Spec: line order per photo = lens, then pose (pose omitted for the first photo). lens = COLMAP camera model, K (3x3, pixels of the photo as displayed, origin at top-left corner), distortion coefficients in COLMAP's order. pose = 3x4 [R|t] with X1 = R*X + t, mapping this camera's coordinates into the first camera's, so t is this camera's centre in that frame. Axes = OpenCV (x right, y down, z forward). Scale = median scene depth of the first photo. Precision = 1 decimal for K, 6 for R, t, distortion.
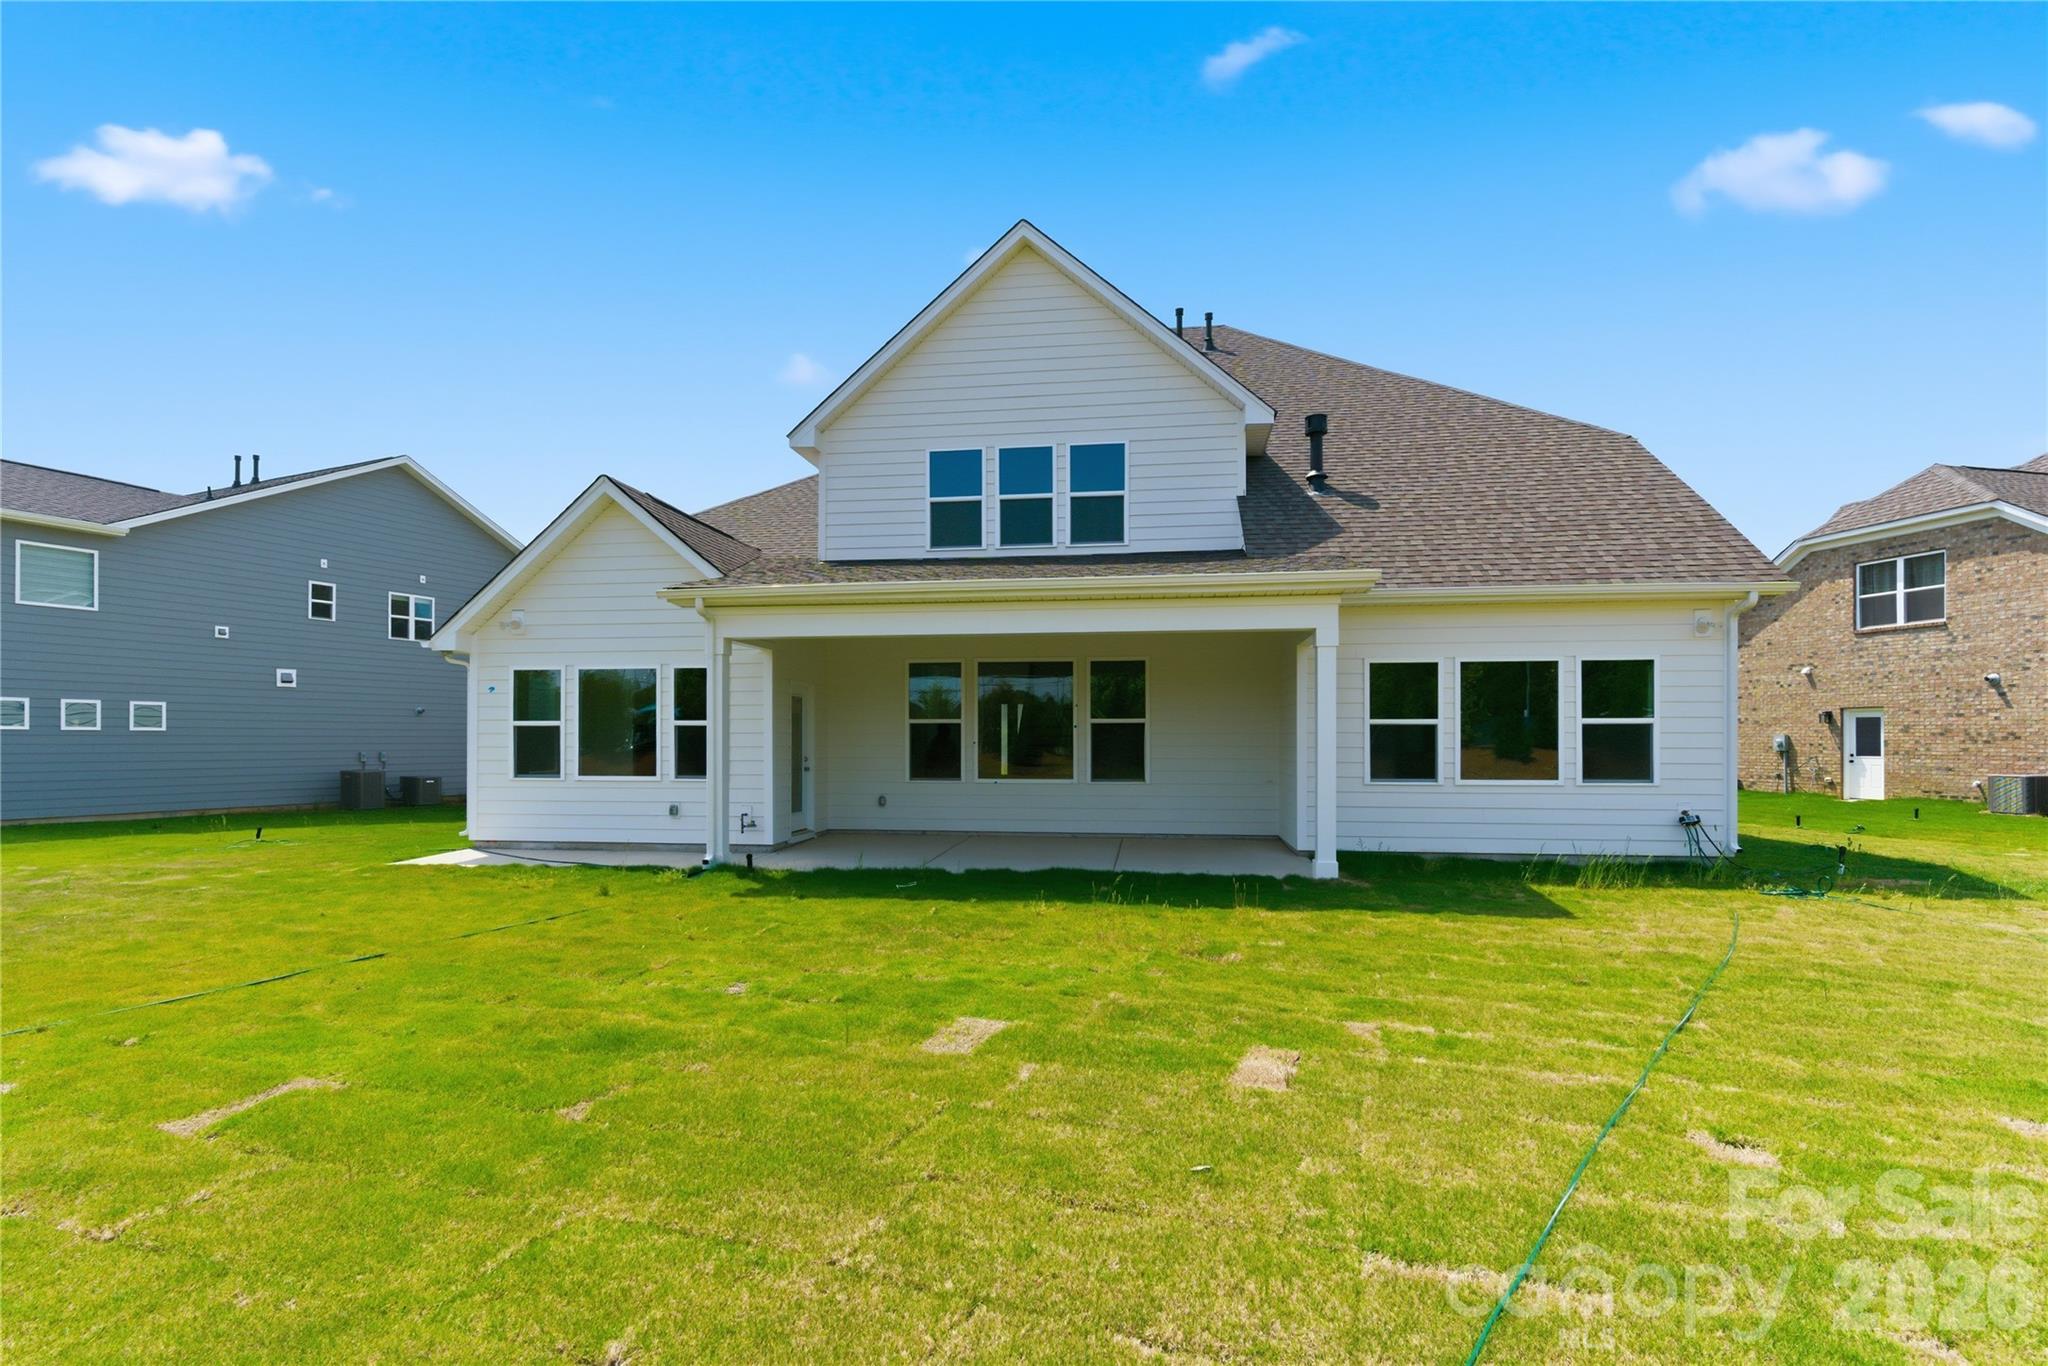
lens RADIAL K [[966.3, 0, 1026.4], [0, 966.3, 734.3], [0, 0, 1]] dist [0.000304, 0.000002]
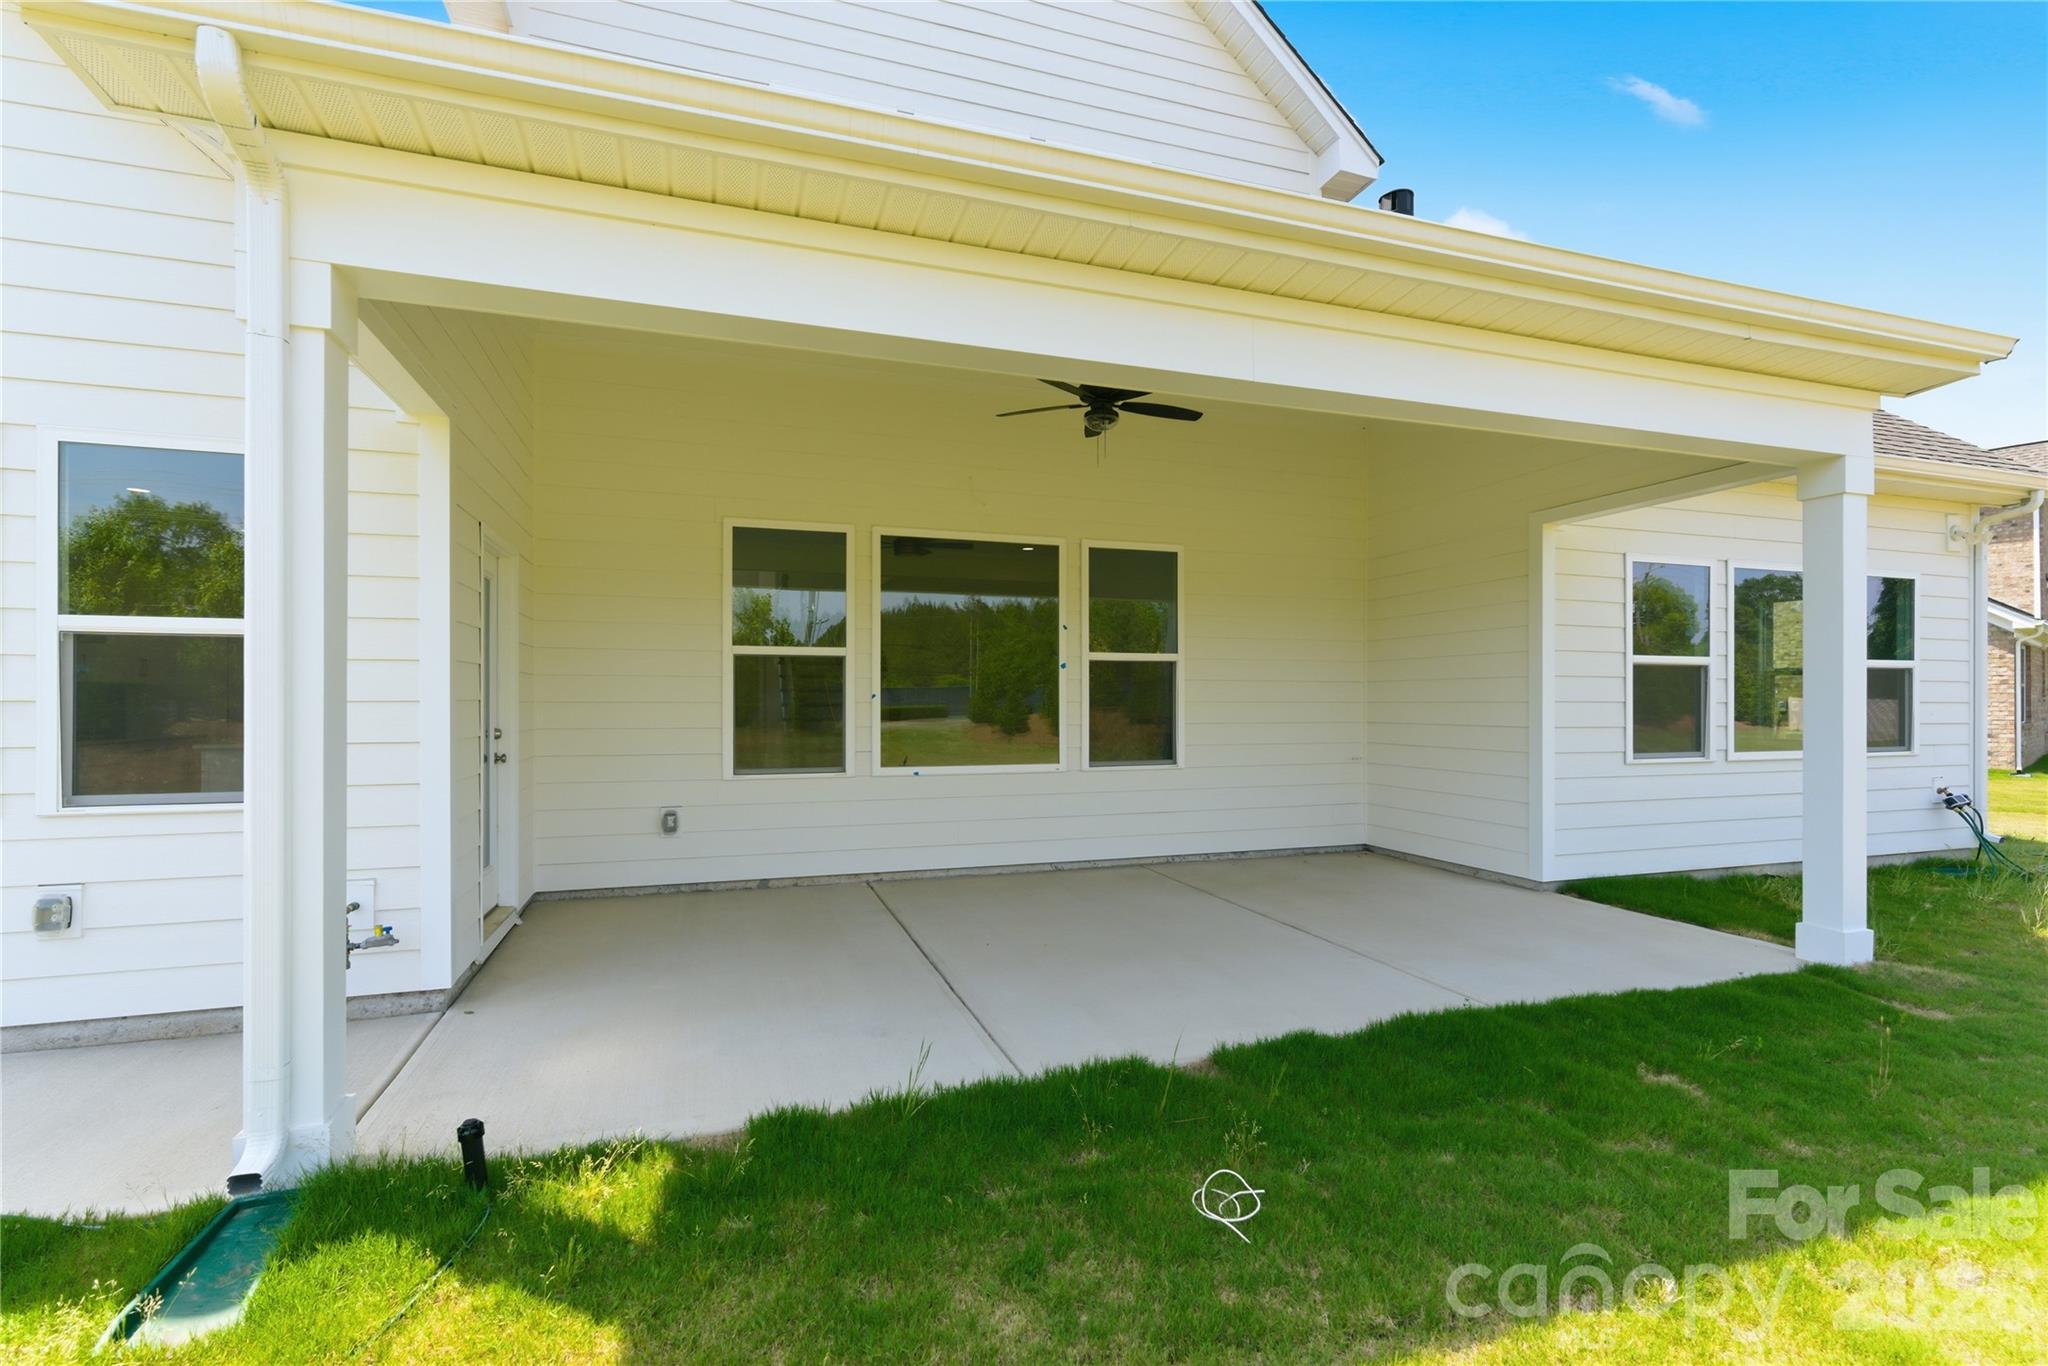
lens RADIAL K [[923.7, 0, 1020.5], [0, 923.7, 700.5], [0, 0, 1]] dist [0.003218, 0.000420]
pose [[0.894336, 0.000889, 0.447395, -0.216504], [-0.002440, 0.999993, 0.002891, 0.010556], [-0.447390, -0.003677, 0.894332, 0.584249]]
